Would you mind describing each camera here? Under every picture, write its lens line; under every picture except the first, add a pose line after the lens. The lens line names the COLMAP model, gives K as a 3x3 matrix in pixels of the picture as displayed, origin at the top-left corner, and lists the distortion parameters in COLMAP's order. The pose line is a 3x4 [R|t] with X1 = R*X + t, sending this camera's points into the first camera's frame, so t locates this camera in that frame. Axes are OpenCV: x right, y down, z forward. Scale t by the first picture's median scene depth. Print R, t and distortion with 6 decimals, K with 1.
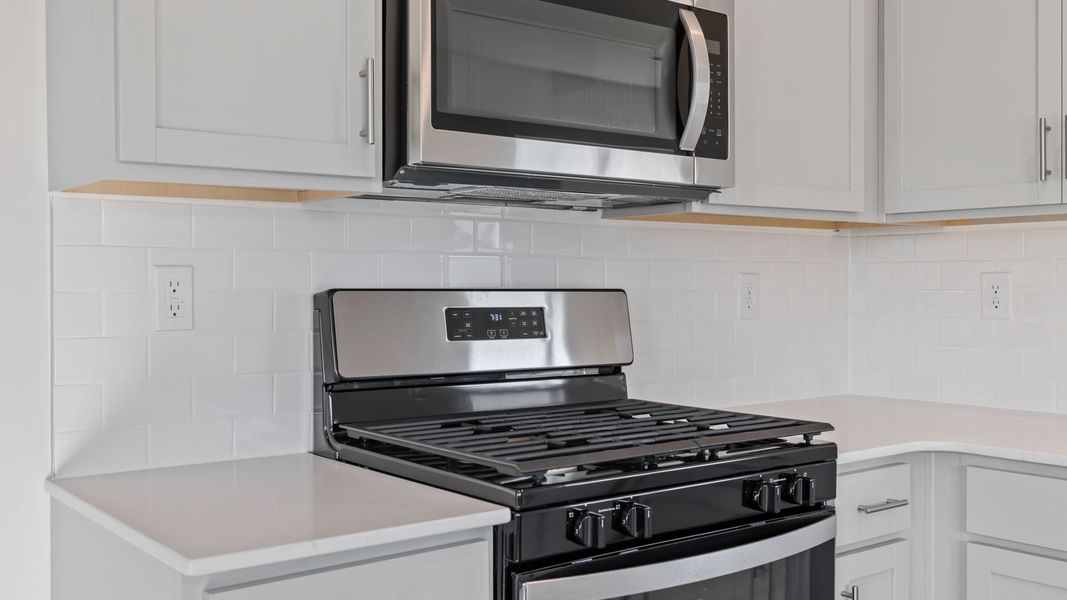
lens RADIAL K [[1066.6, 0, 533.2], [0, 1066.6, 286.9], [0, 0, 1]] dist [-0.006575, -0.003949]
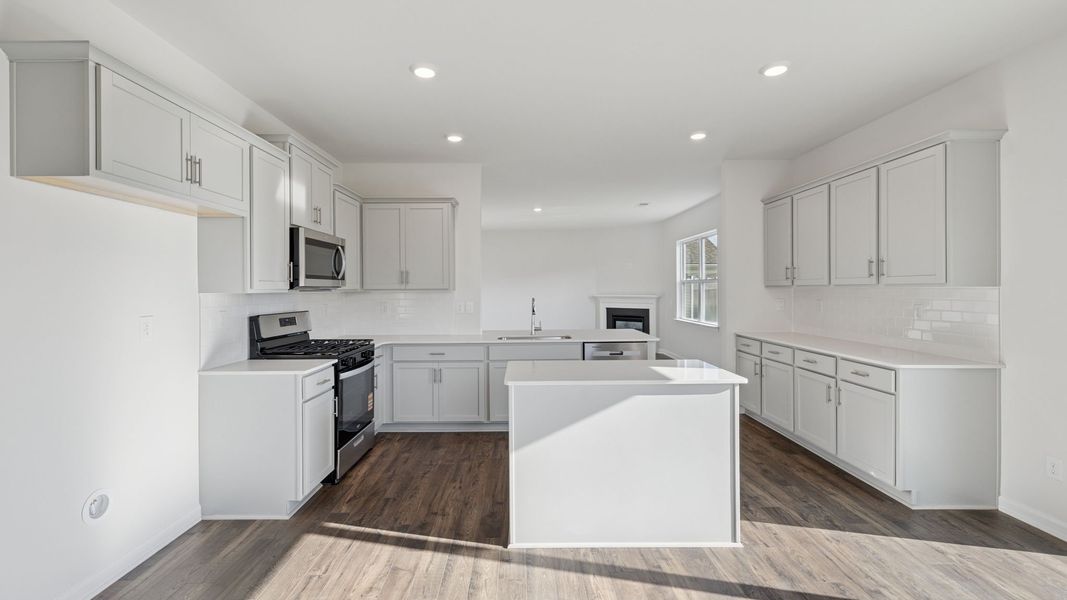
lens RADIAL K [[458.0, 0, 526.0], [0, 458.0, 297.7], [0, 0, 1]] dist [-0.000046, 0.000036]
pose [[0.616220, -0.016854, 0.787393, -0.874125], [0.007174, 0.999850, 0.015788, -0.079578], [-0.787541, -0.004080, 0.616249, -0.753514]]
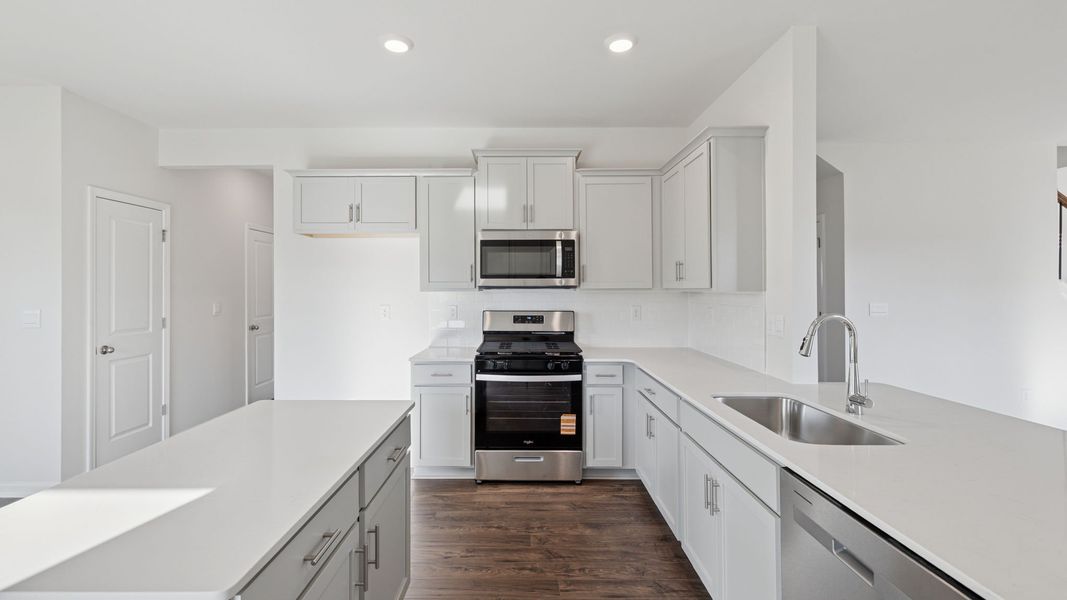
lens RADIAL K [[458.0, 0, 526.0], [0, 458.0, 297.7], [0, 0, 1]] dist [-0.000046, 0.000036]
pose [[0.784482, 0.014722, -0.619977, 1.107890], [-0.002452, 0.999784, 0.020639, -0.089523], [0.620147, -0.014671, 0.784349, -0.383036]]
